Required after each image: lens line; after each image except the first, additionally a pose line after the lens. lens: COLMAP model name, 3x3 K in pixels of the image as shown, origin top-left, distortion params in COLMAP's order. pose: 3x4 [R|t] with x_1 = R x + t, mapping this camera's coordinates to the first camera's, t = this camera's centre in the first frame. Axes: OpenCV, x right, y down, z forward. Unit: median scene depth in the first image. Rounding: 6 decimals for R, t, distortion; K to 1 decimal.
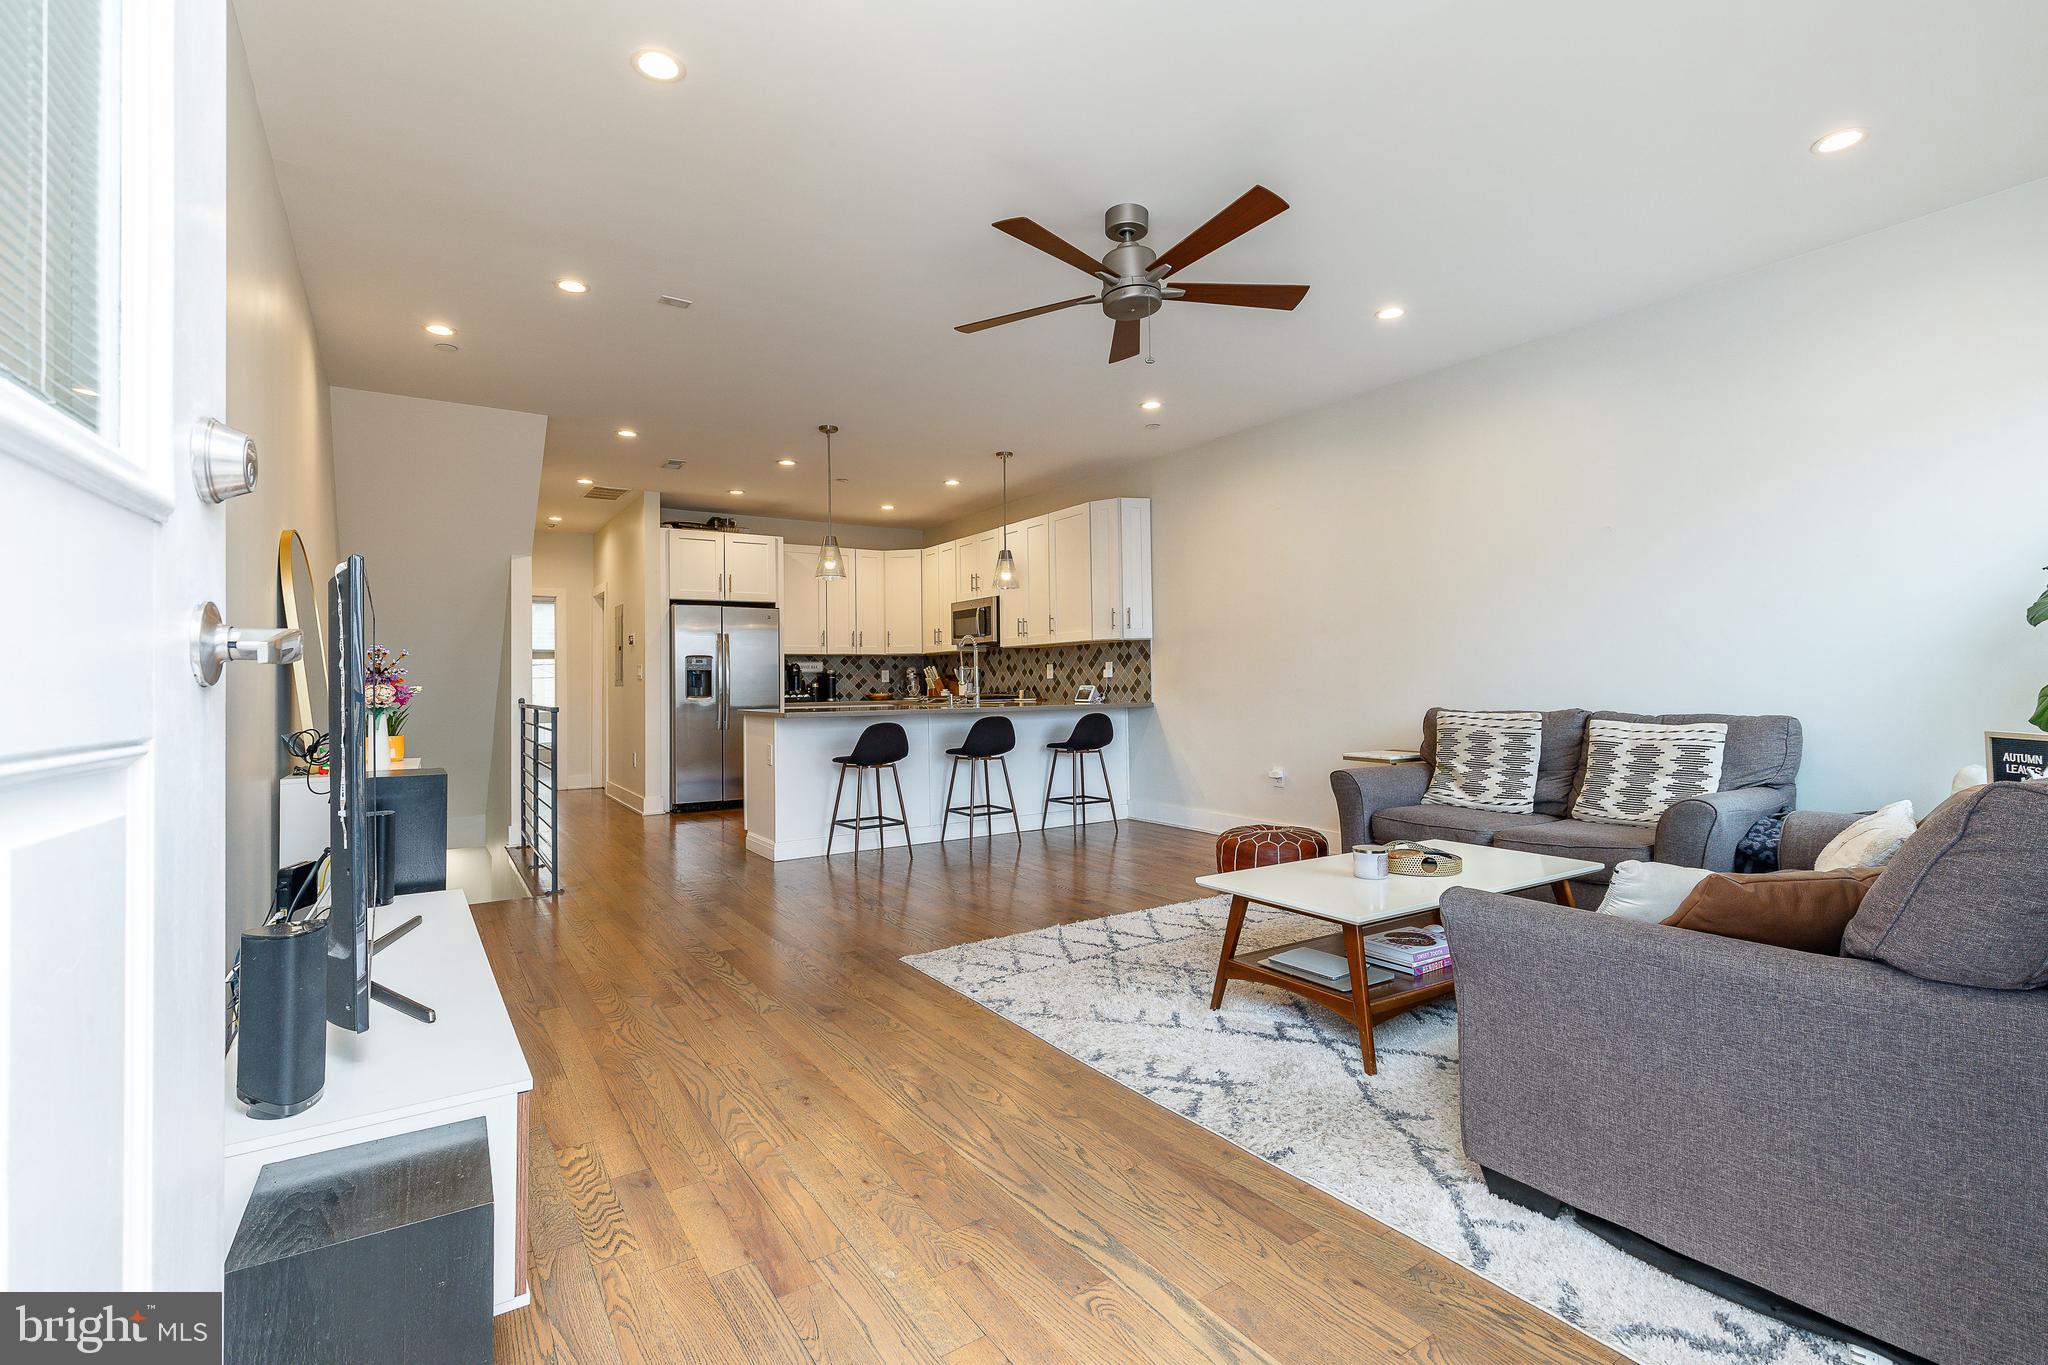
lens RADIAL K [[912.4, 0, 1050.1], [0, 912.4, 659.8], [0, 0, 1]] dist [0.008771, -0.001712]
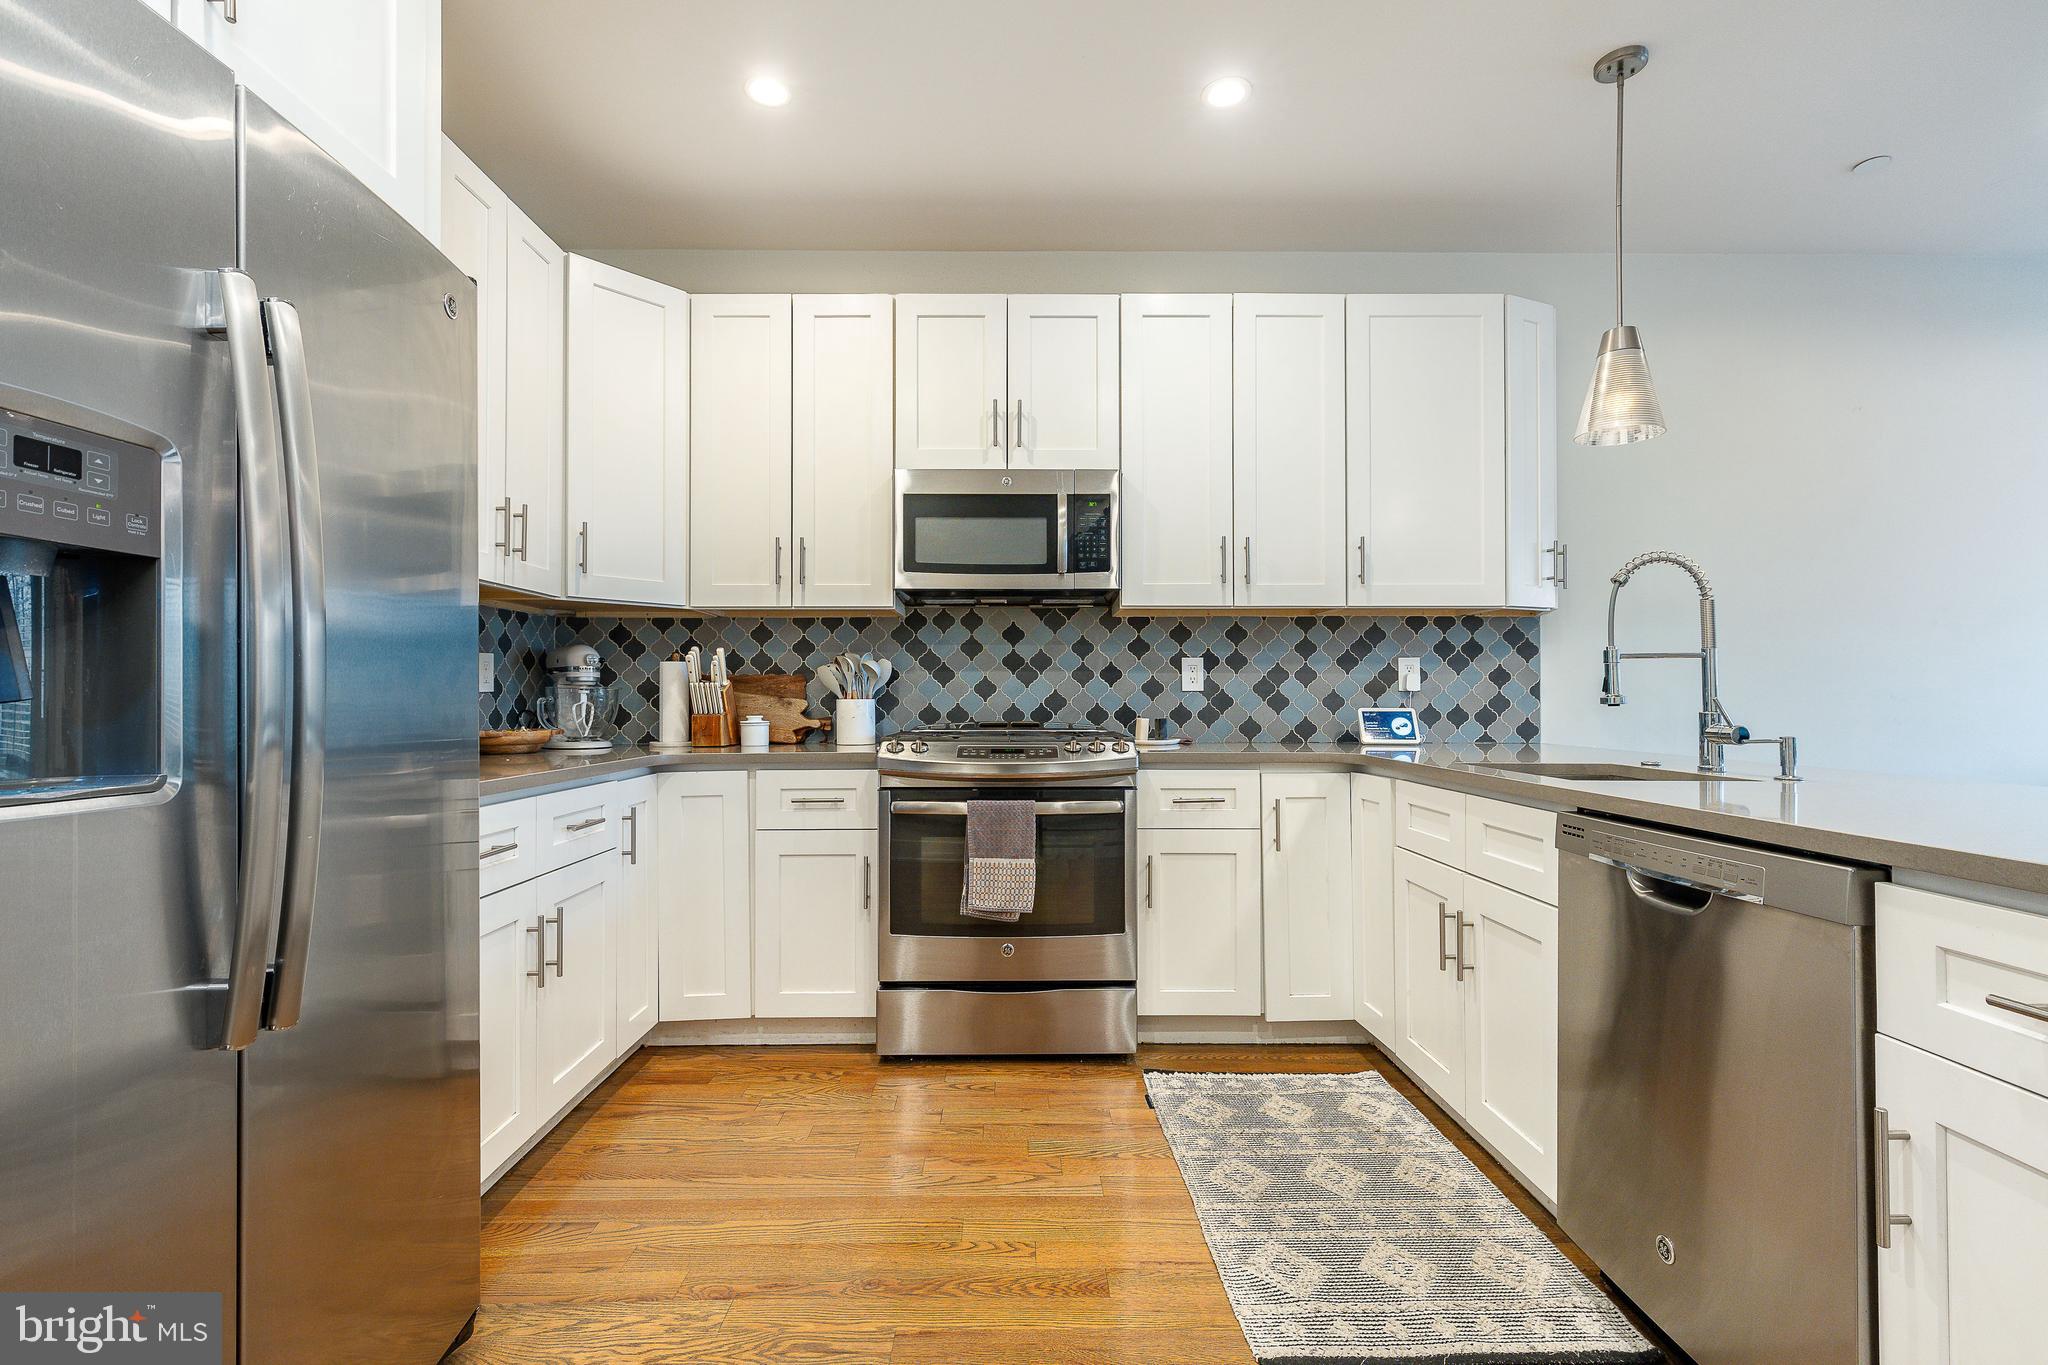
lens RADIAL K [[912.4, 0, 1018.5], [0, 912.4, 686.9], [0, 0, 1]] dist [0.008771, -0.001712]
pose [[0.568243, 0.025409, 0.822468, -0.394647], [-0.027924, 0.999543, -0.011587, 0.025752], [-0.822387, -0.016382, 0.568693, 0.818235]]
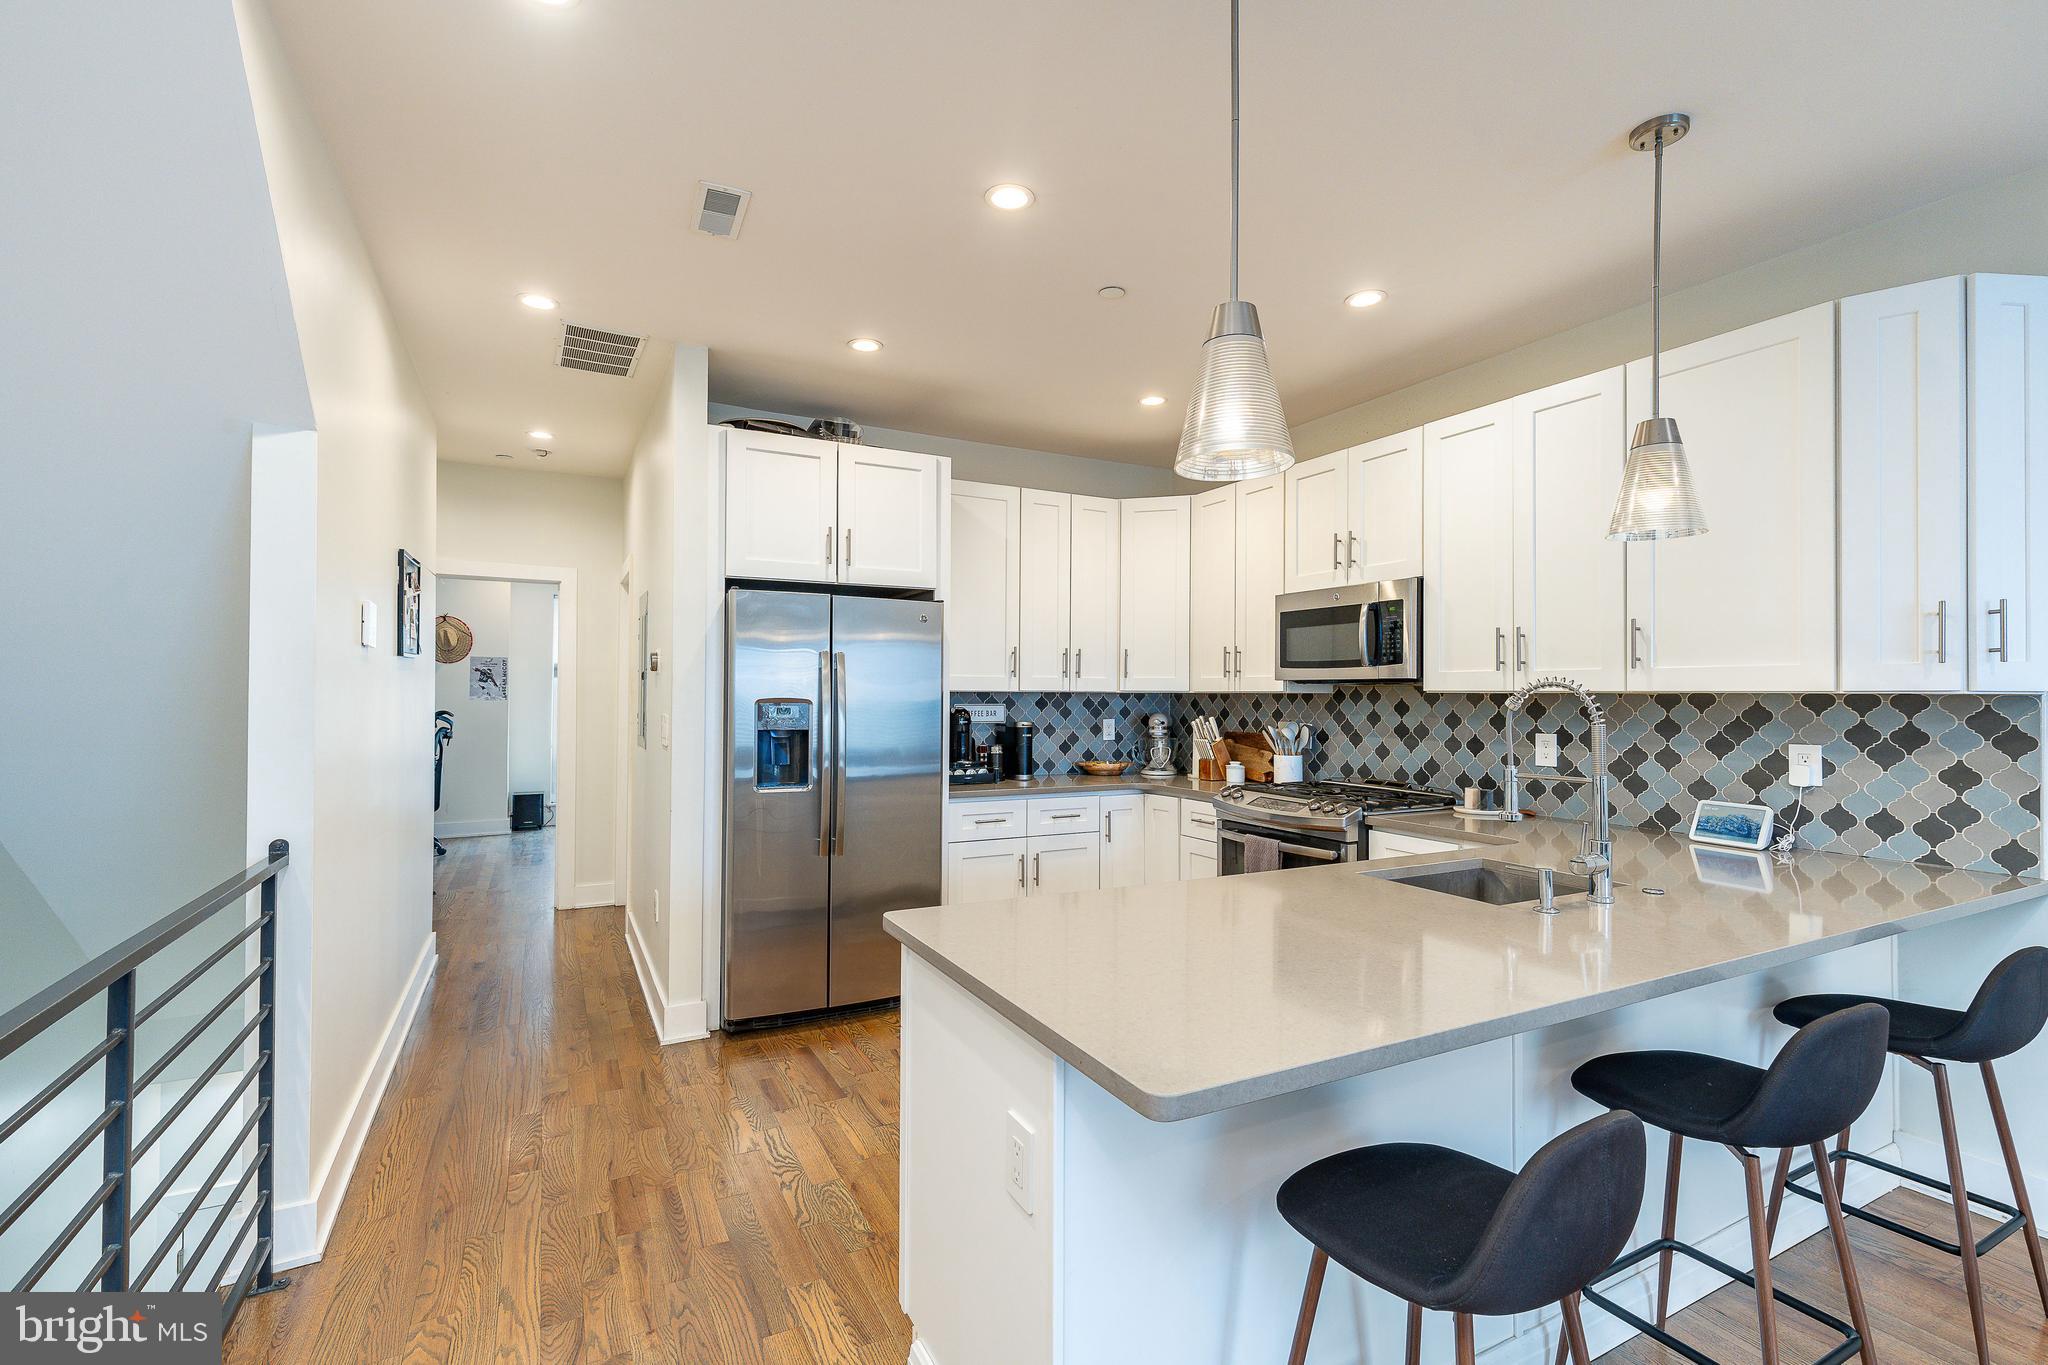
lens RADIAL K [[912.4, 0, 1030.0], [0, 912.4, 681.9], [0, 0, 1]] dist [0.008771, -0.001712]
pose [[0.992840, 0.020158, -0.117737, -0.195099], [-0.018702, 0.999734, 0.013461, -0.021242], [0.117977, -0.011162, 0.992954, 0.527551]]
